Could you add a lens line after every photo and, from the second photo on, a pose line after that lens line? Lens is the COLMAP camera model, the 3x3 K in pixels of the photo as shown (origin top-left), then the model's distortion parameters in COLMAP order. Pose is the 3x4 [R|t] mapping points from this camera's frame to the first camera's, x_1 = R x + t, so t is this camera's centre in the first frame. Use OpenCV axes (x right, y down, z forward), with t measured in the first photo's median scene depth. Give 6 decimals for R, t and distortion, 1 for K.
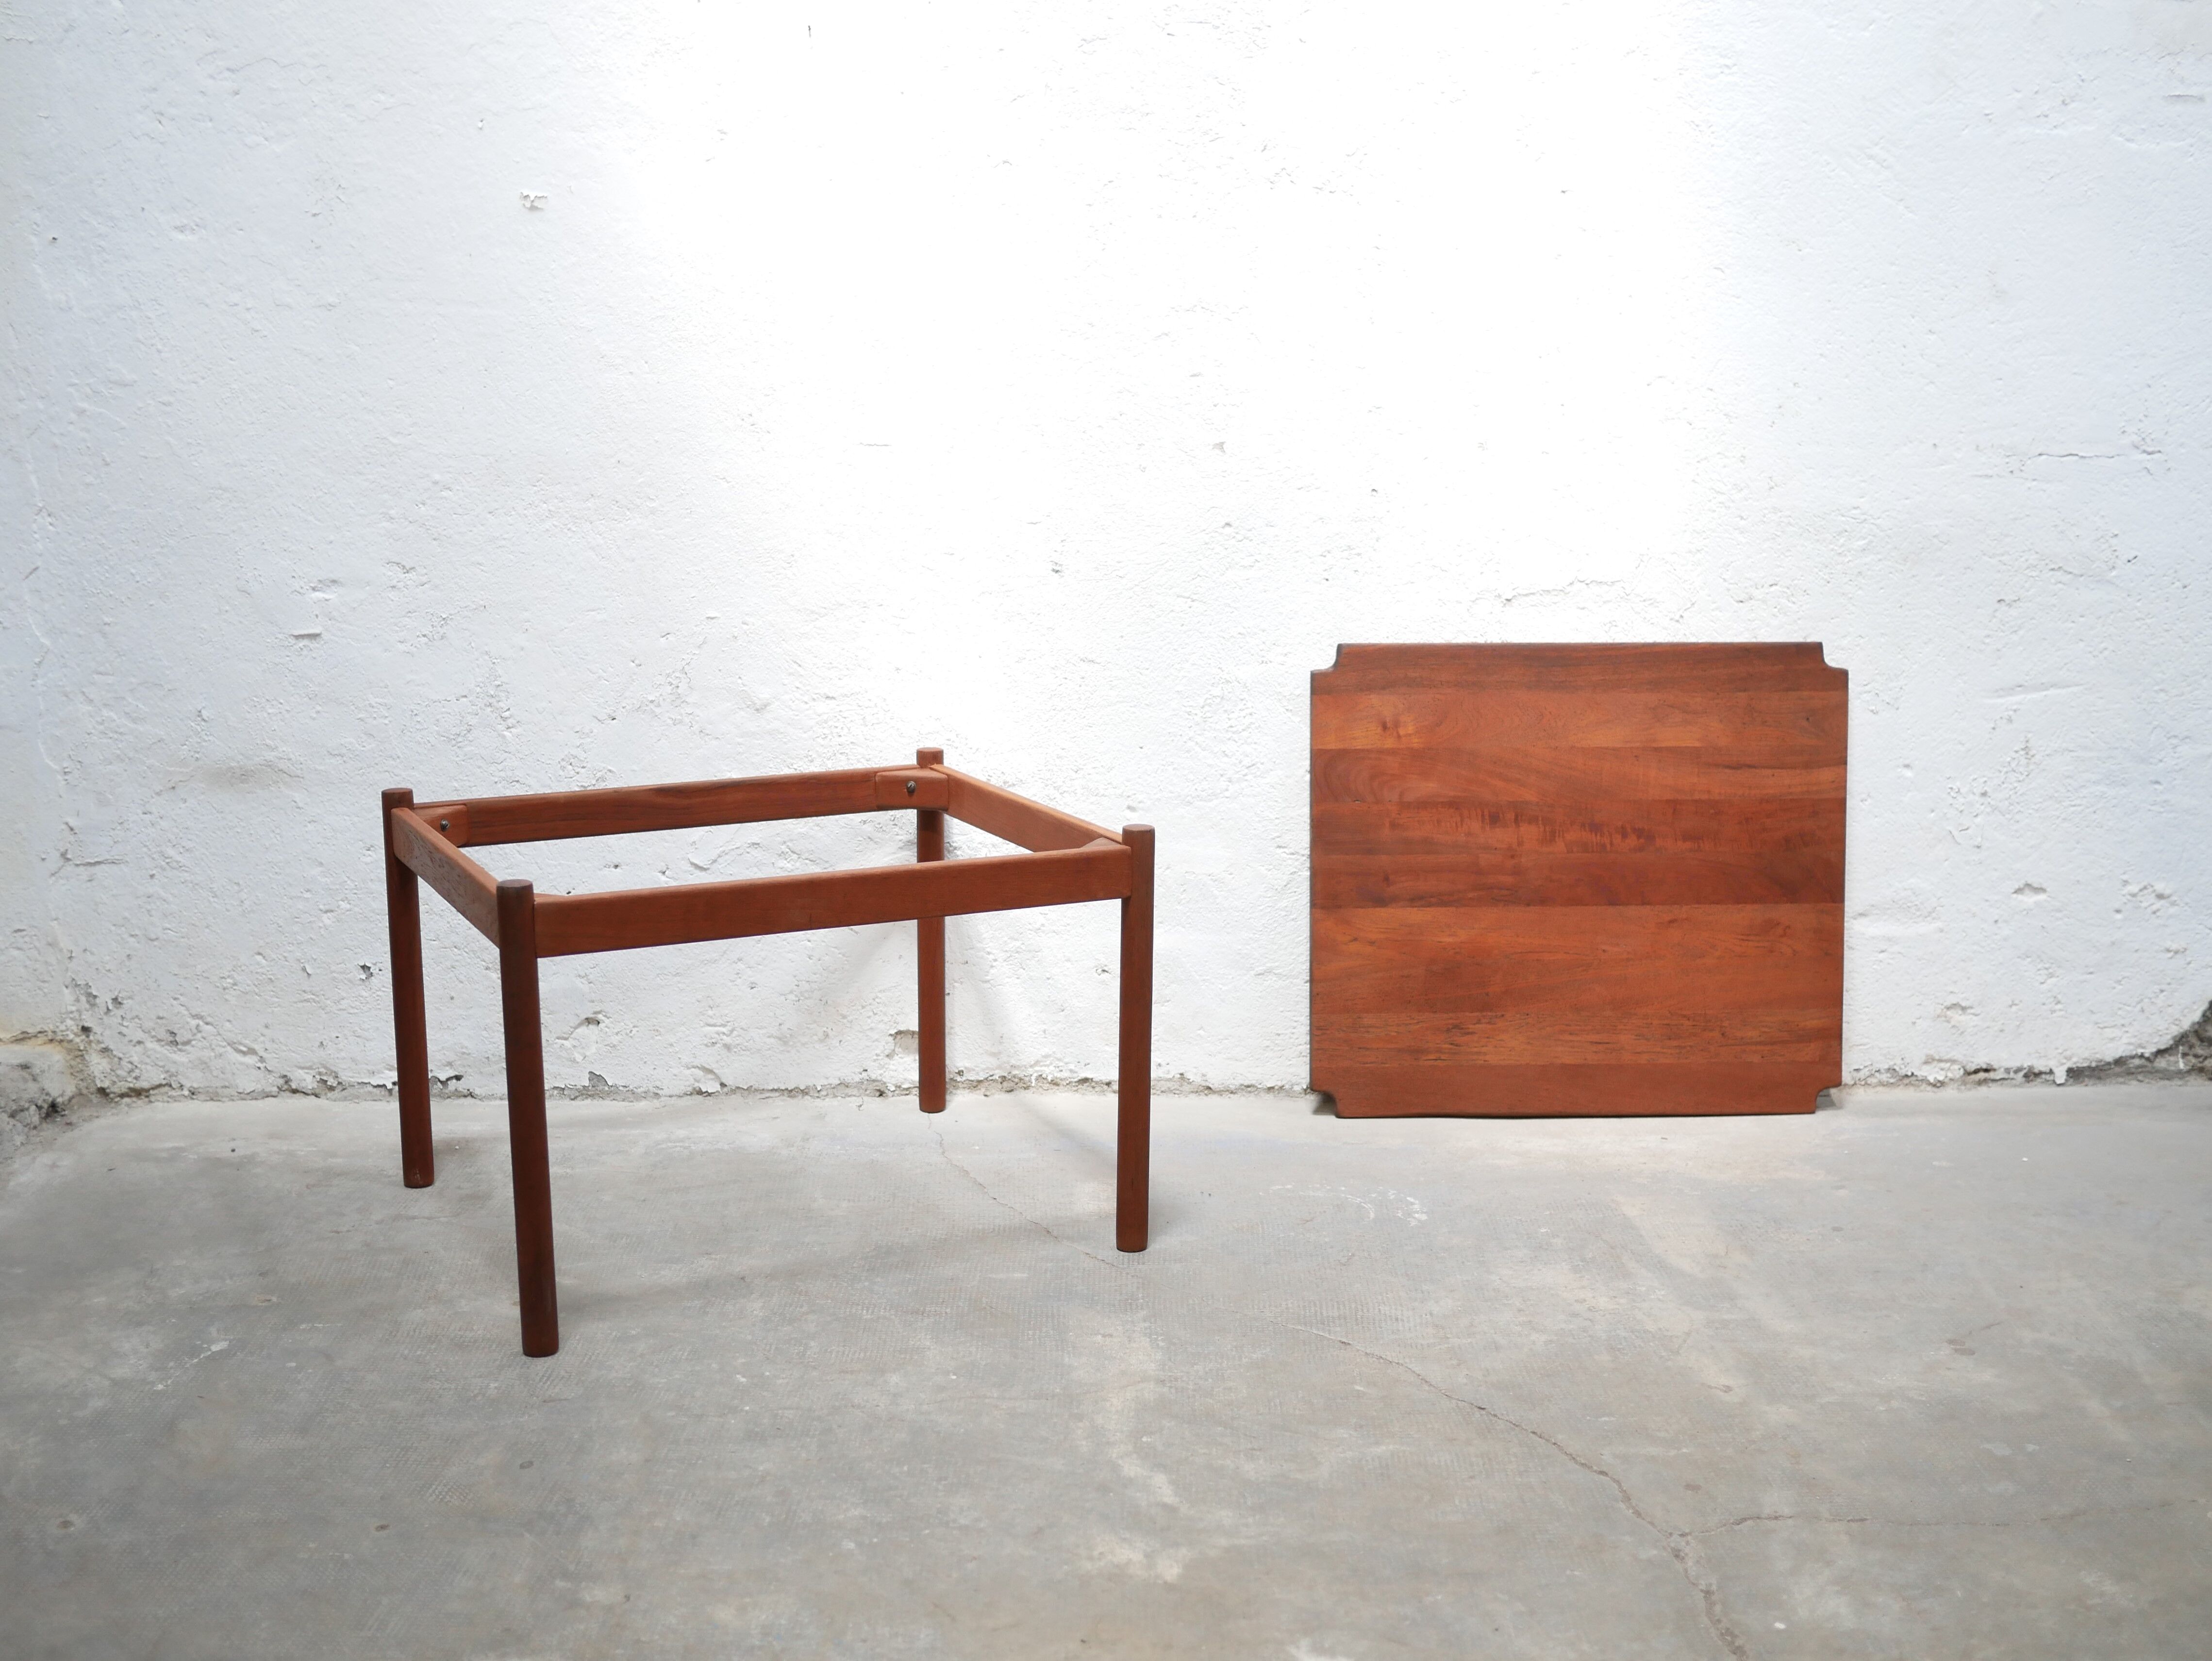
lens RADIAL K [[2449.1, 0, 1113.0], [0, 2449.1, 808.7], [0, 0, 1]] dist [-0.005574, 0.000000]
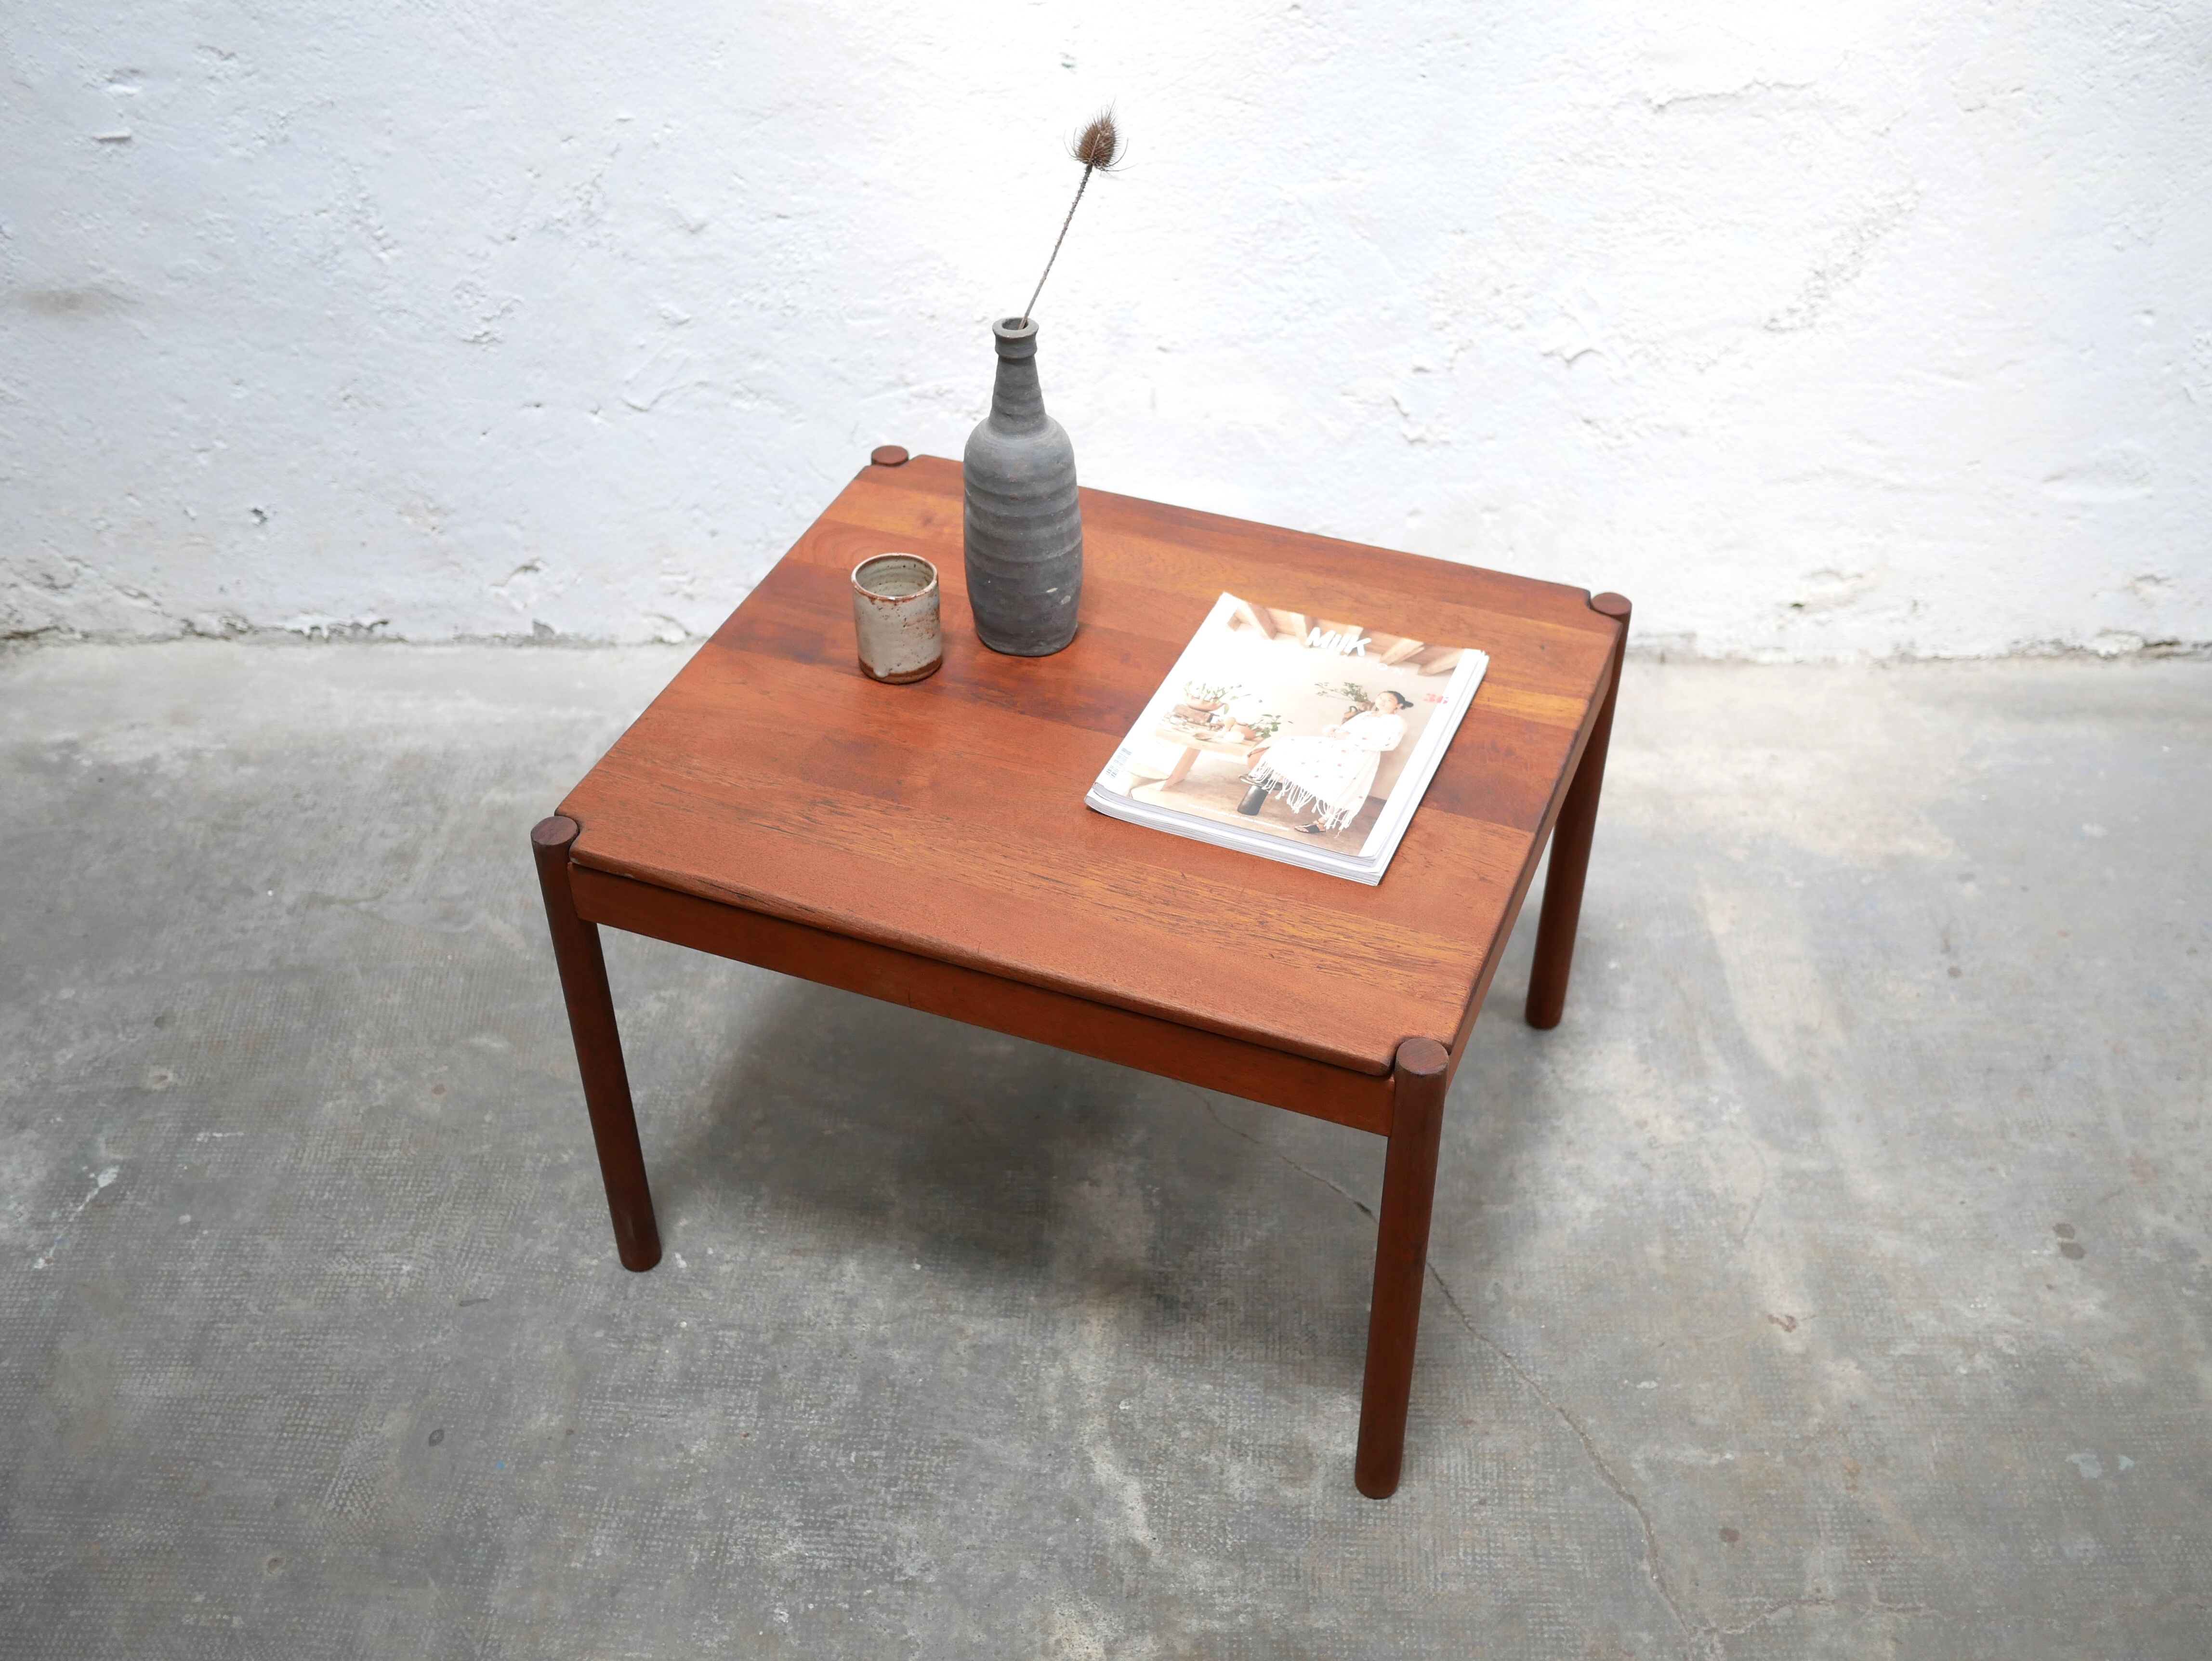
lens RADIAL K [[2476.1, 0, 1114.8], [0, 2476.1, 763.3], [0, 0, 1]] dist [-0.007050, 0.000000]
pose [[0.998916, 0.028155, -0.037083, 0.027010], [-0.007841, 0.886807, 0.462073, -0.268288], [0.045895, -0.461281, 0.886066, 0.223708]]
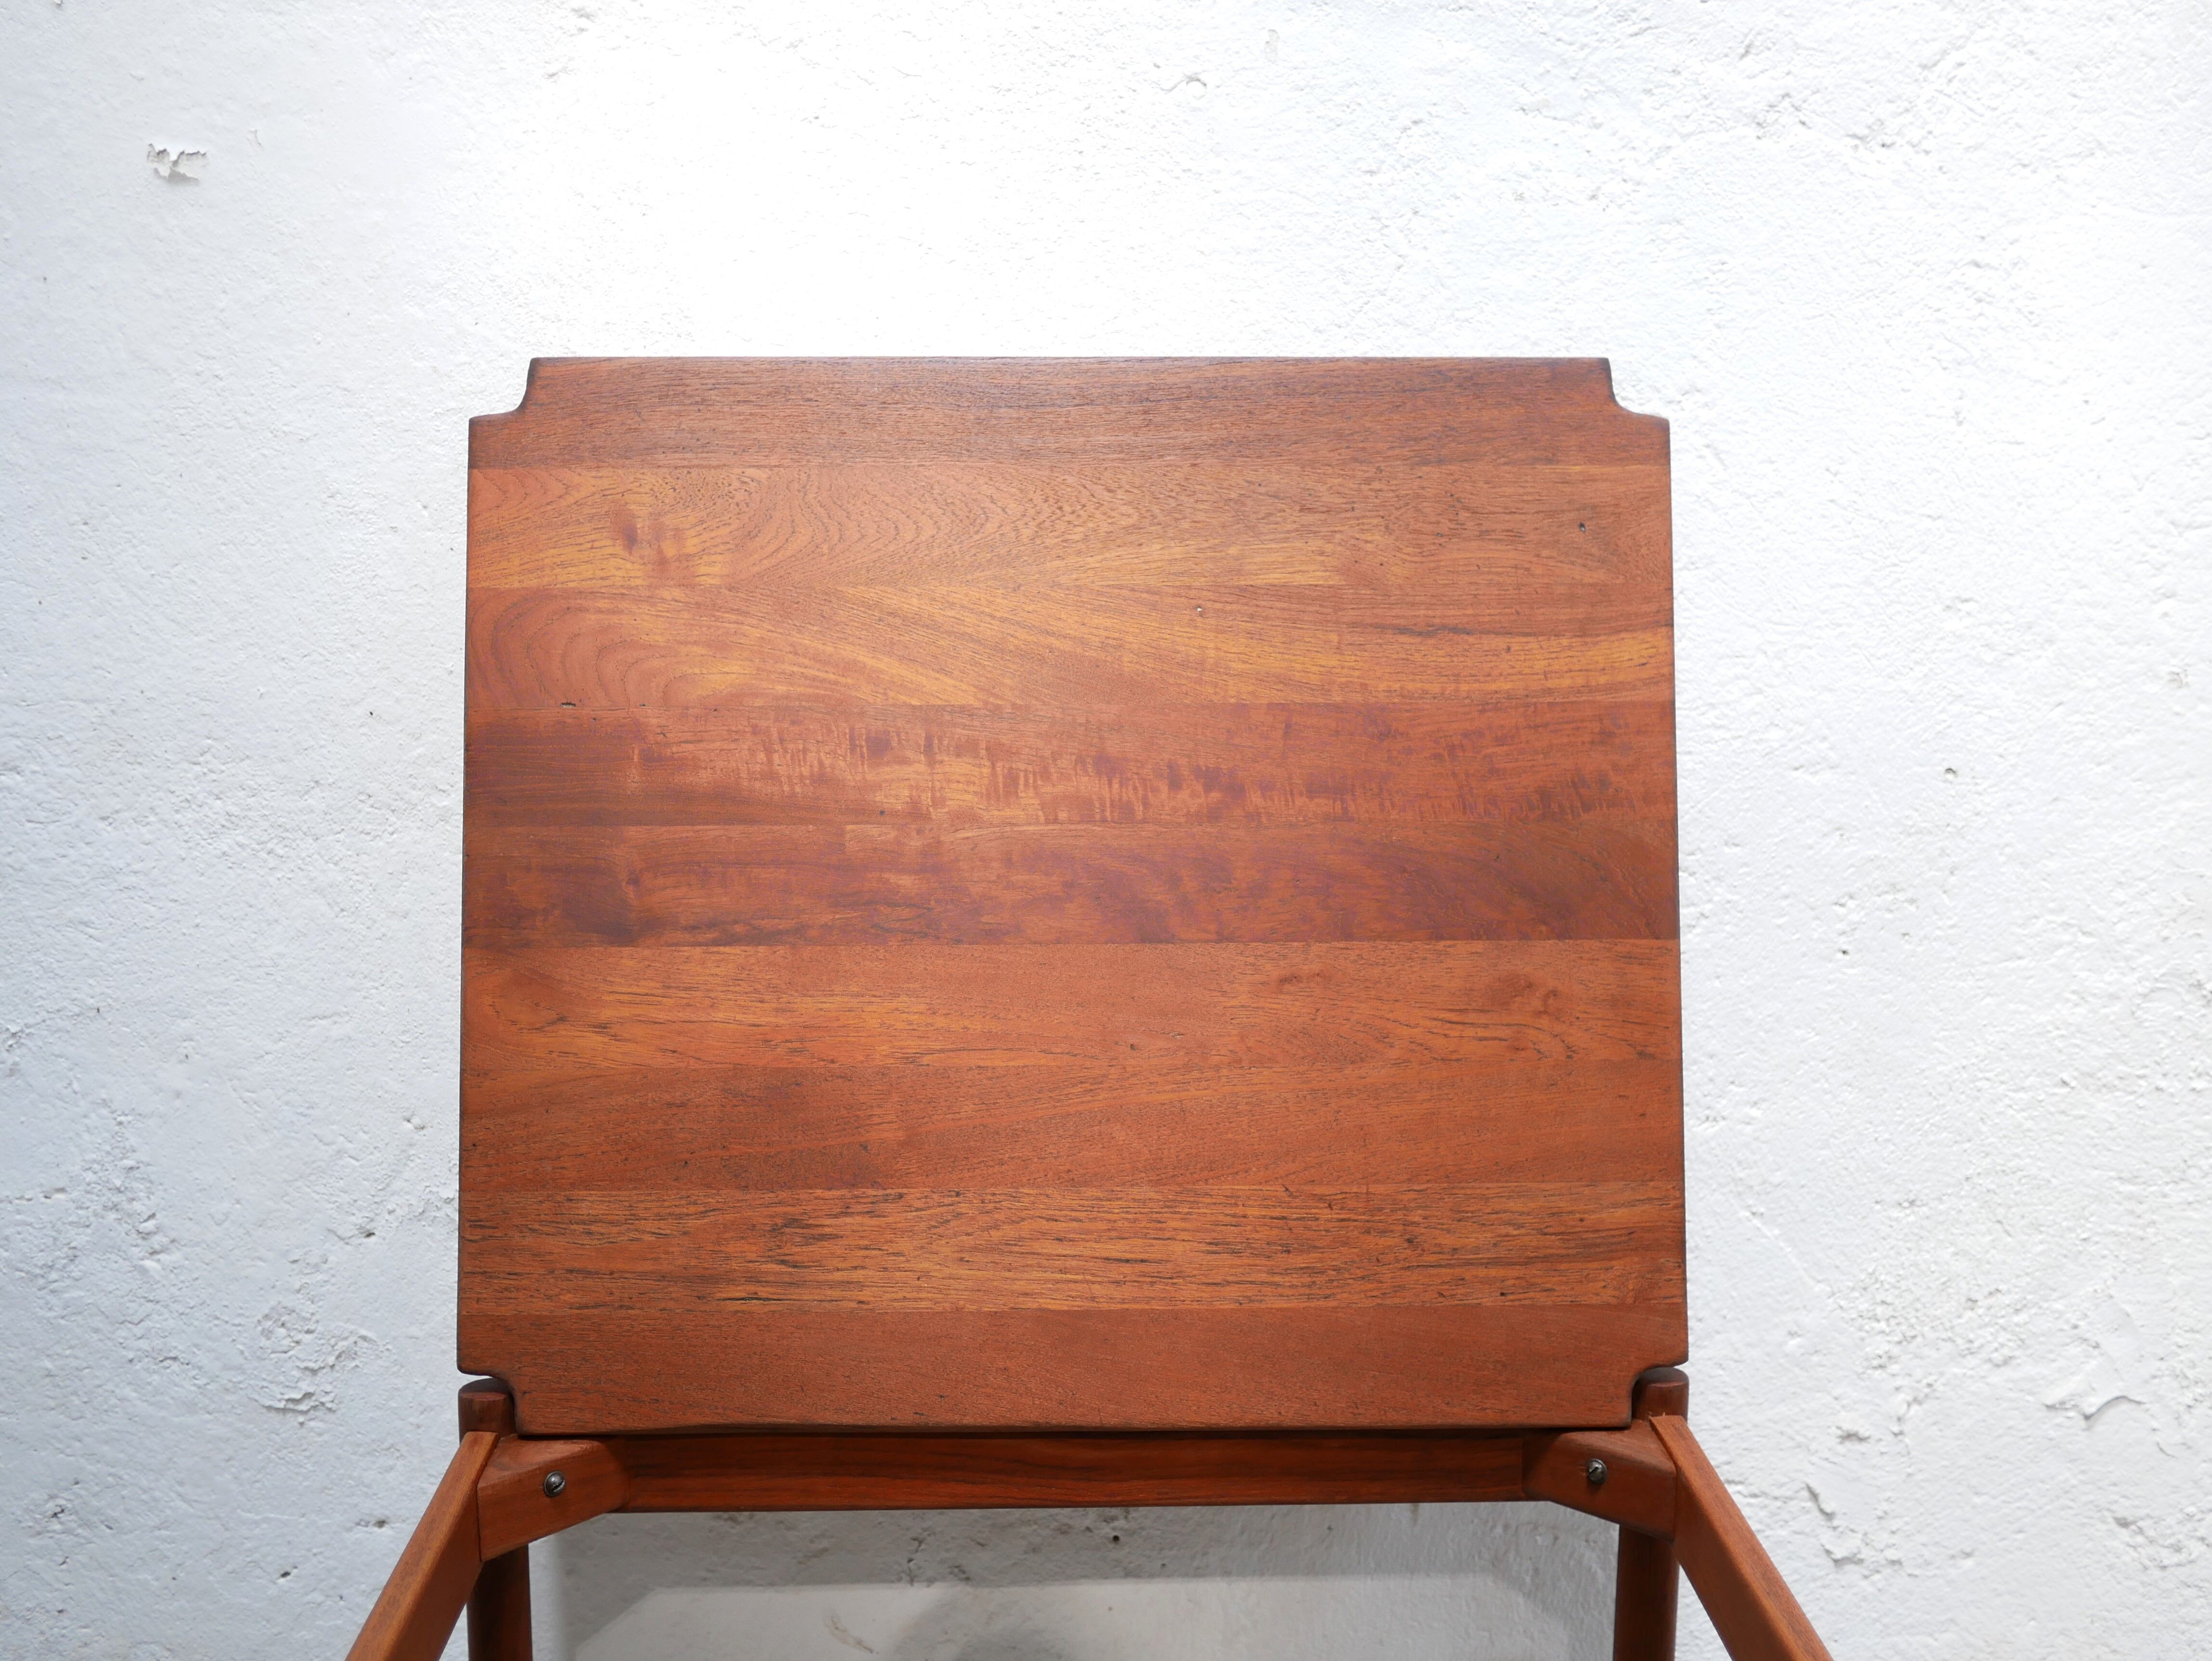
lens RADIAL K [[2476.1, 0, 1125.5], [0, 2476.1, 830.5], [0, 0, 1]] dist [-0.007050, 0.000000]
pose [[0.999949, 0.003301, -0.009597, -0.051551], [-0.003204, 0.999944, 0.010038, -0.126346], [0.009630, -0.010007, 0.999904, 0.529498]]
